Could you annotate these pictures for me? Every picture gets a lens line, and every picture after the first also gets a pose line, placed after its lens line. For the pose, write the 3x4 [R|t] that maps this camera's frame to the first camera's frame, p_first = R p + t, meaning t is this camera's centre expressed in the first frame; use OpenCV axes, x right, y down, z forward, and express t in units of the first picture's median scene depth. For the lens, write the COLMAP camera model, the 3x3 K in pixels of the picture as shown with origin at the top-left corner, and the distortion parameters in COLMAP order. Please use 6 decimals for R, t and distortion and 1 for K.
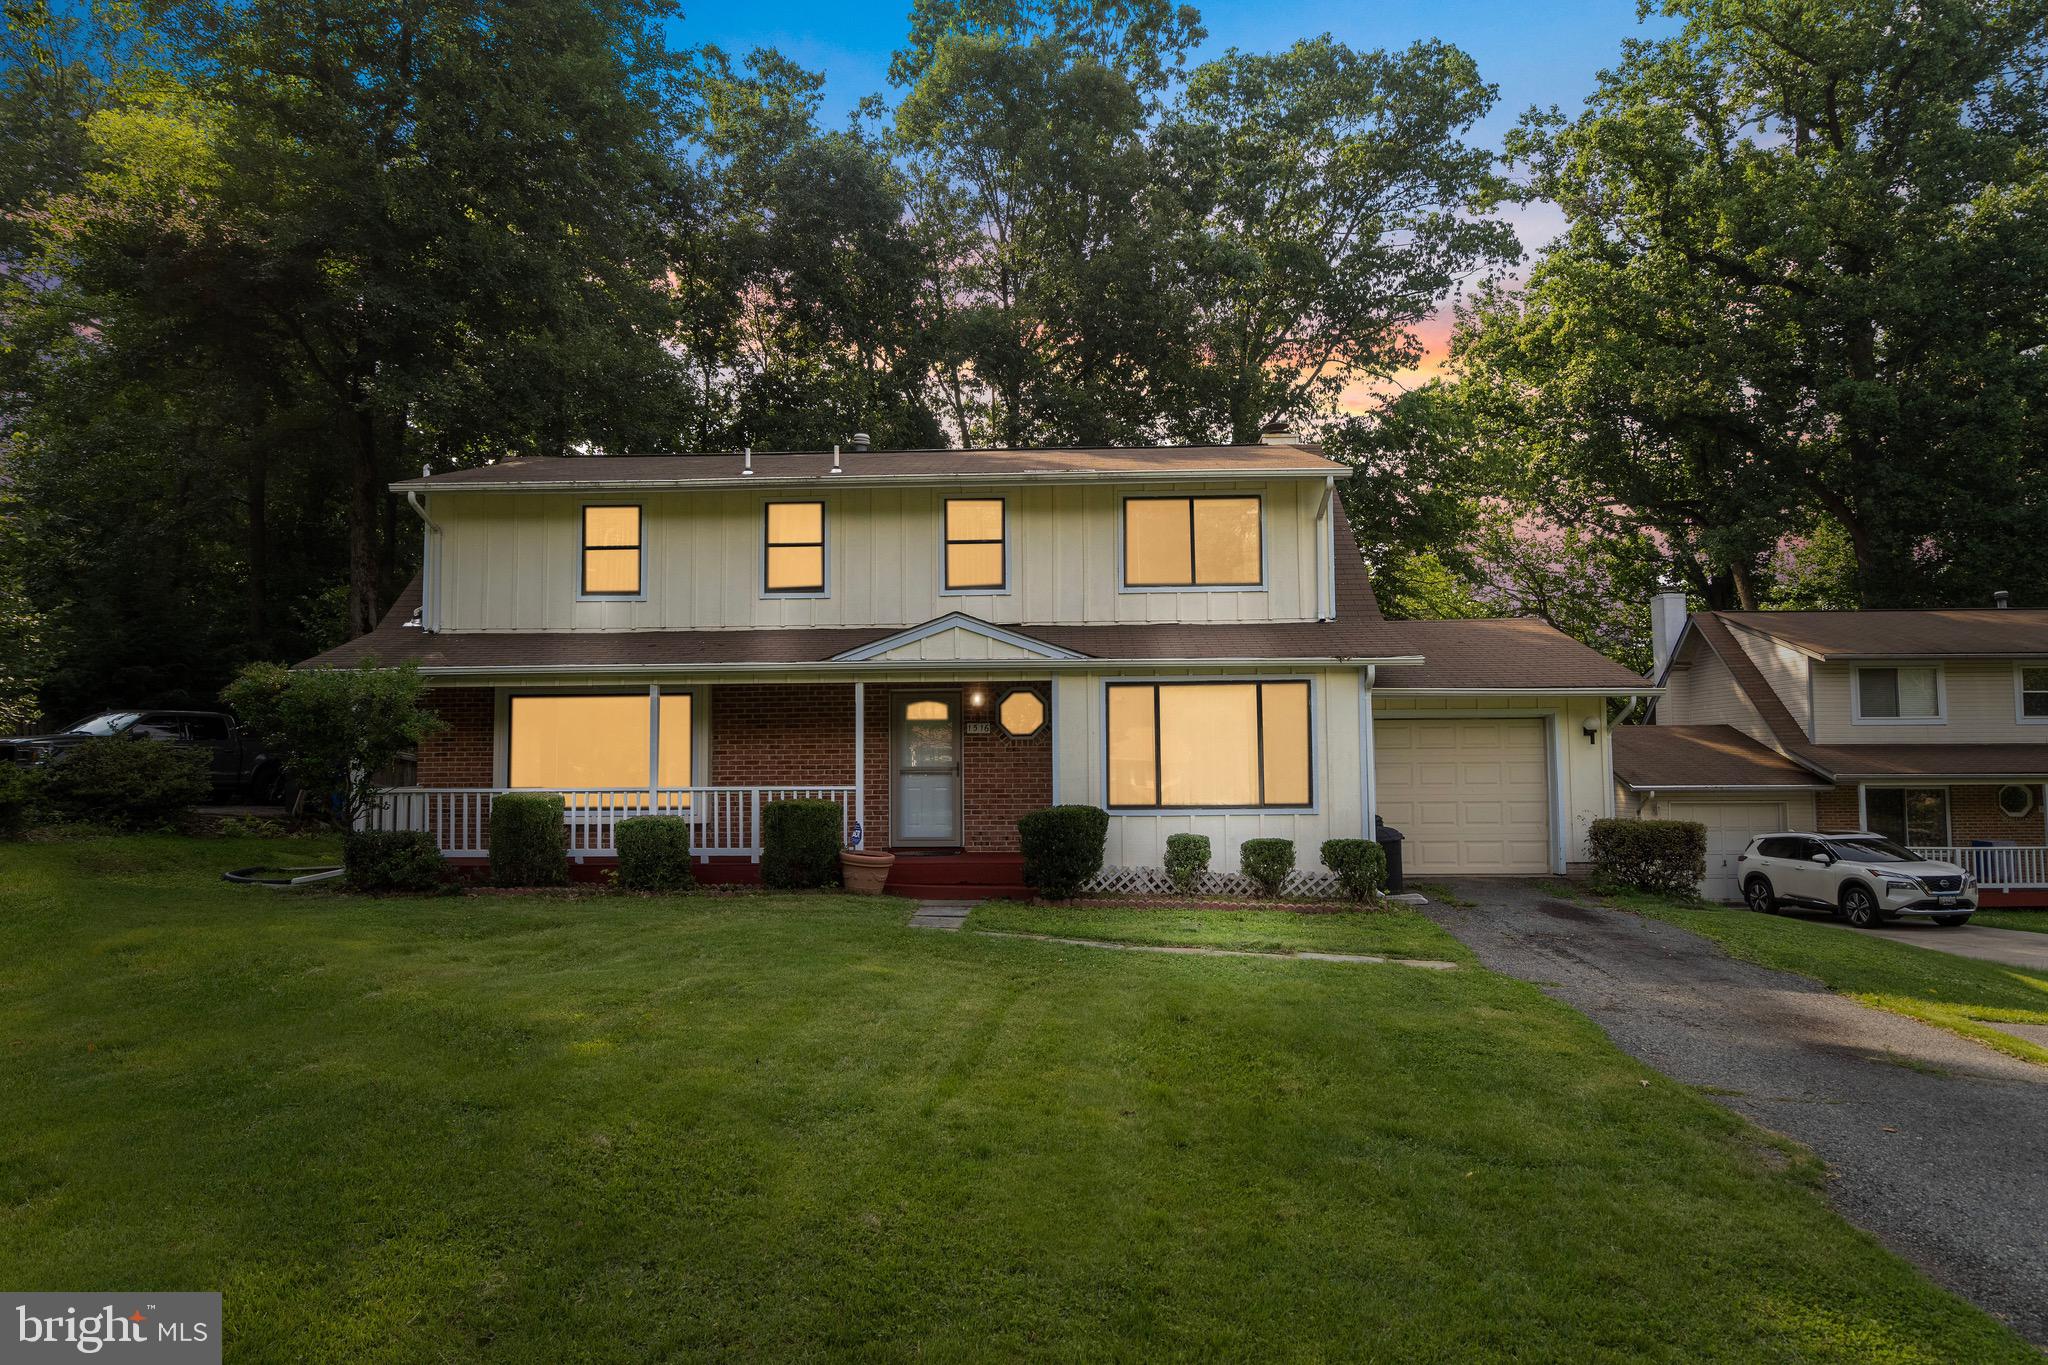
lens RADIAL K [[1241.0, 0, 1025.3], [0, 1241.0, 687.5], [0, 0, 1]] dist [-0.000206, -0.001024]
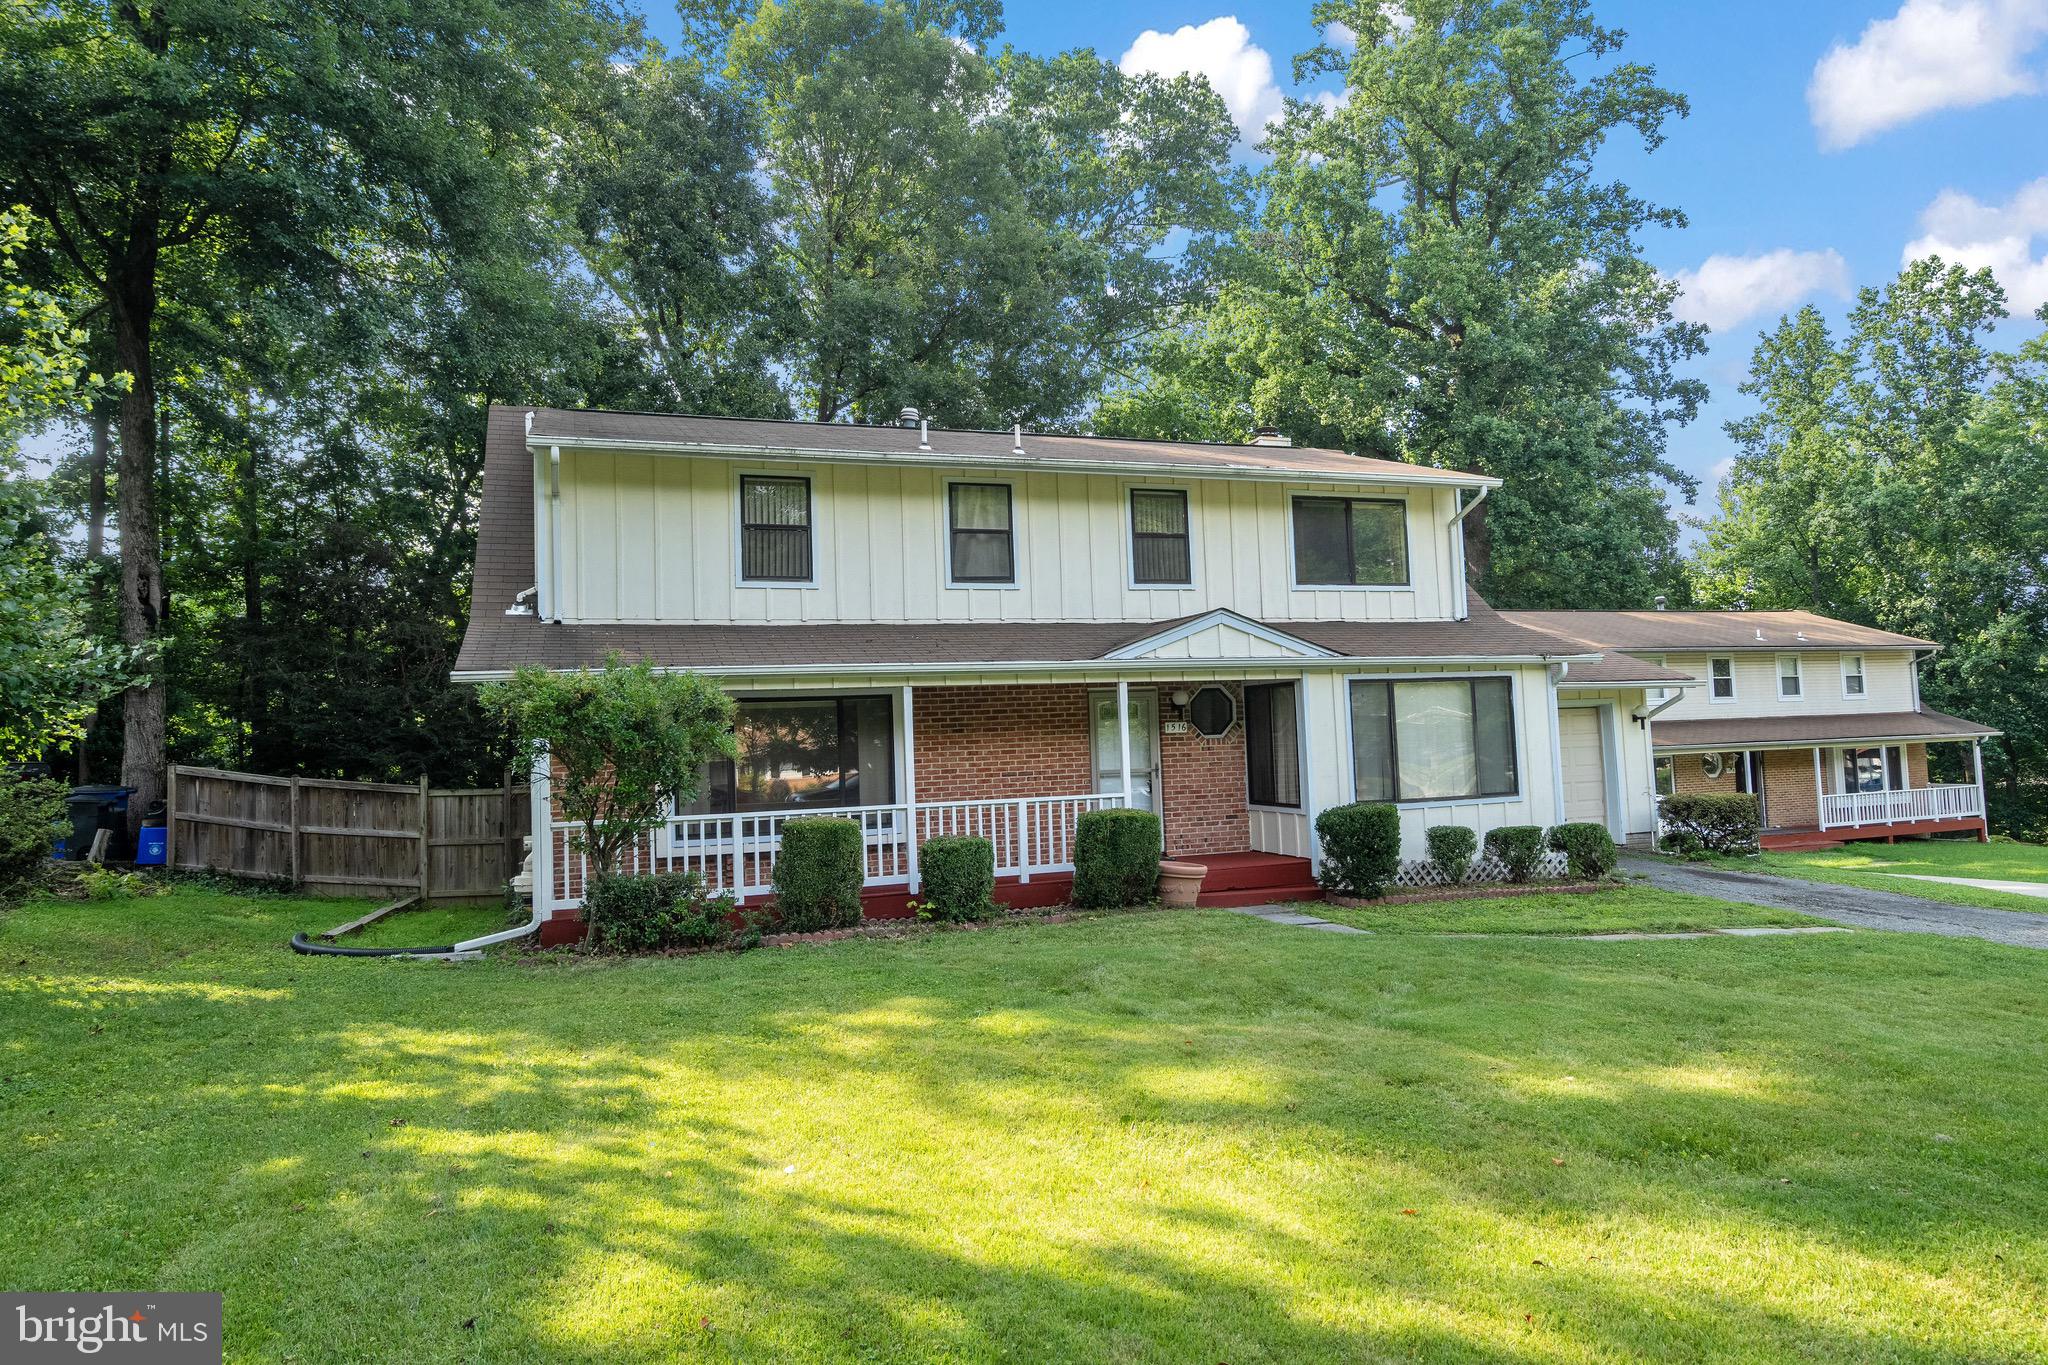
lens RADIAL K [[1241.0, 0, 1024.6], [0, 1241.0, 672.5], [0, 0, 1]] dist [-0.000206, -0.001024]
pose [[0.929442, -0.005726, 0.368923, -0.507054], [0.006264, 0.999980, -0.000259, -0.010513], [-0.368914, 0.002551, 0.929460, 0.145835]]
